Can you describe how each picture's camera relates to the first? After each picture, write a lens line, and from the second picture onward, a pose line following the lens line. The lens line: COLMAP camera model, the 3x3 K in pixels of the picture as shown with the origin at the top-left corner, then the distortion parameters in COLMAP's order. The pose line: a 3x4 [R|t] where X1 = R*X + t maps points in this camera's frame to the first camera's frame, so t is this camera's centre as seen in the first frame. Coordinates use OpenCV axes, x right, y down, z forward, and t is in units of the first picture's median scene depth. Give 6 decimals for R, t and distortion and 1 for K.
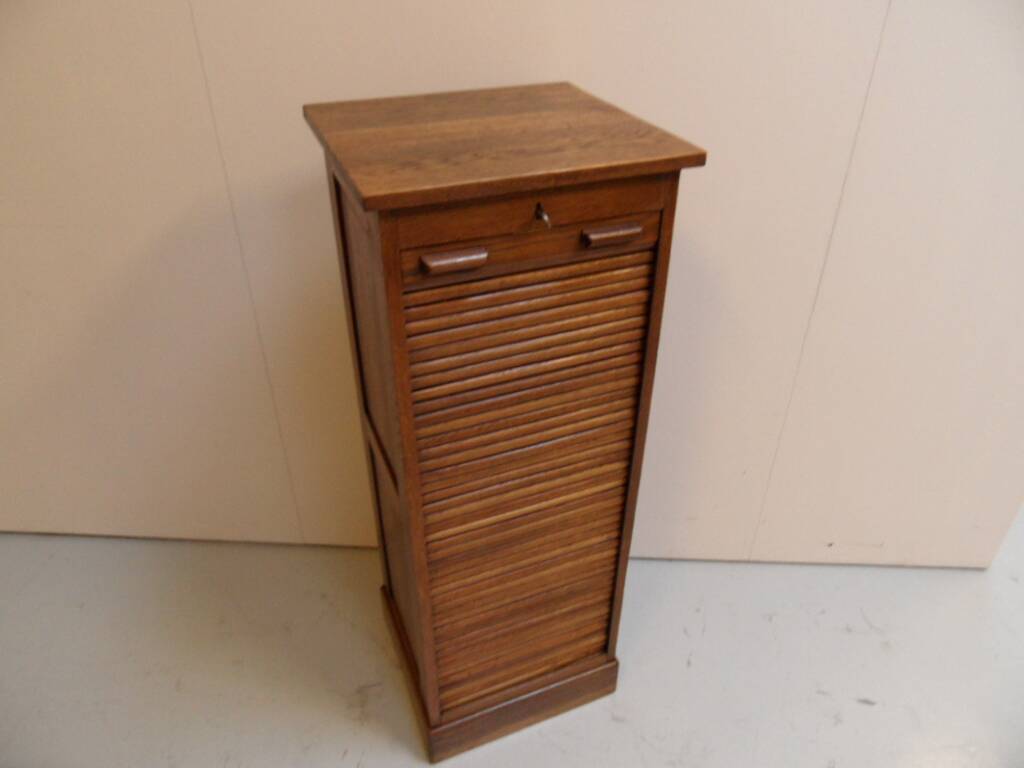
lens RADIAL K [[757.2, 0, 511.3], [0, 757.2, 392.8], [0, 0, 1]] dist [-0.030037, 0.020512]
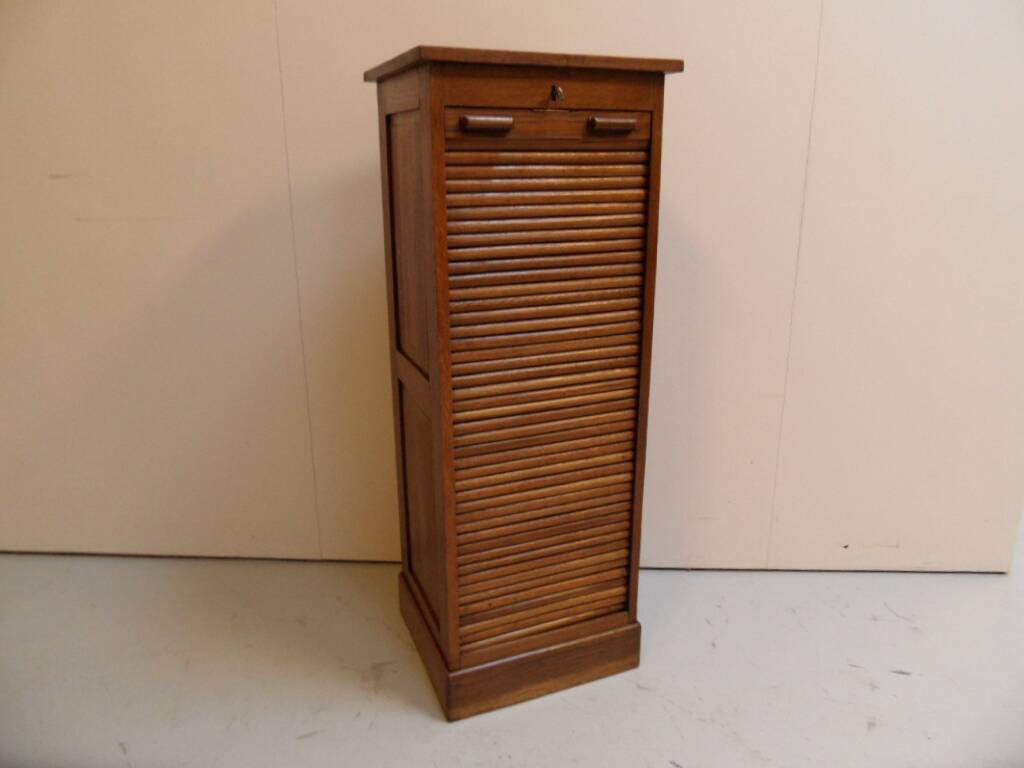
lens RADIAL K [[757.2, 0, 509.8], [0, 757.2, 387.2], [0, 0, 1]] dist [-0.030037, 0.020512]
pose [[0.999949, -0.006659, -0.007559, -0.026740], [0.004053, 0.952891, -0.303286, 0.533355], [0.009223, 0.303240, 0.952869, -0.043207]]
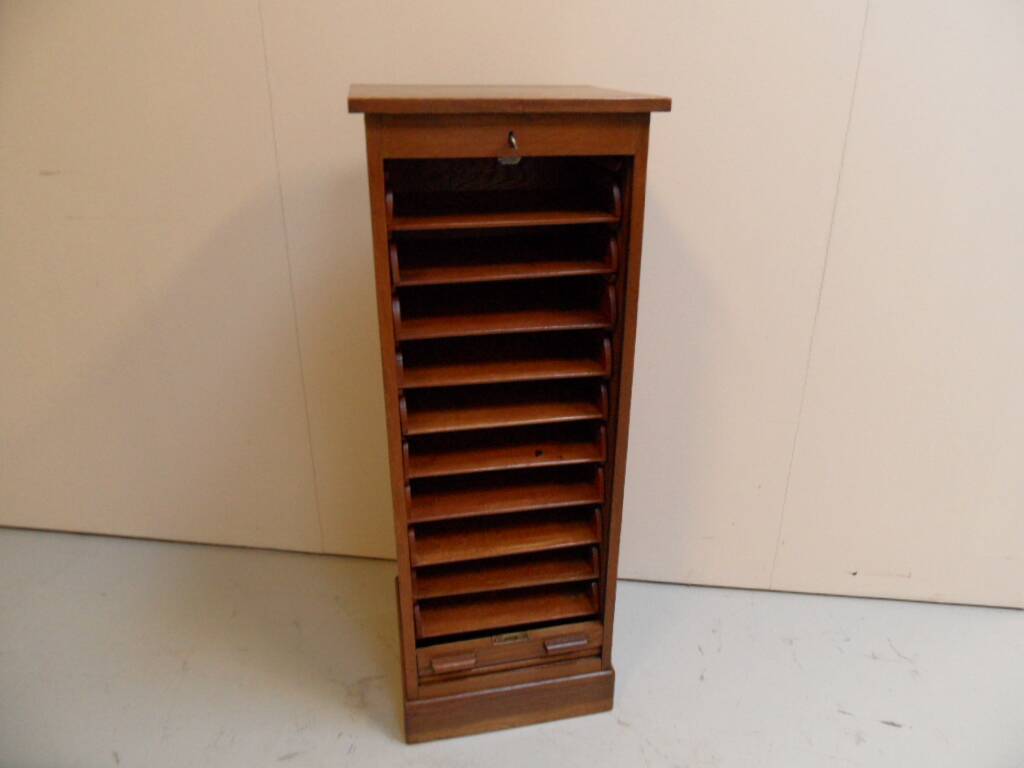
lens RADIAL K [[757.2, 0, 516.7], [0, 757.2, 386.9], [0, 0, 1]] dist [-0.030037, 0.020512]
pose [[0.982003, 0.077400, -0.172279, 0.233256], [-0.108519, 0.977796, -0.179273, 0.281350], [0.154578, 0.194743, 0.968597, -0.013721]]
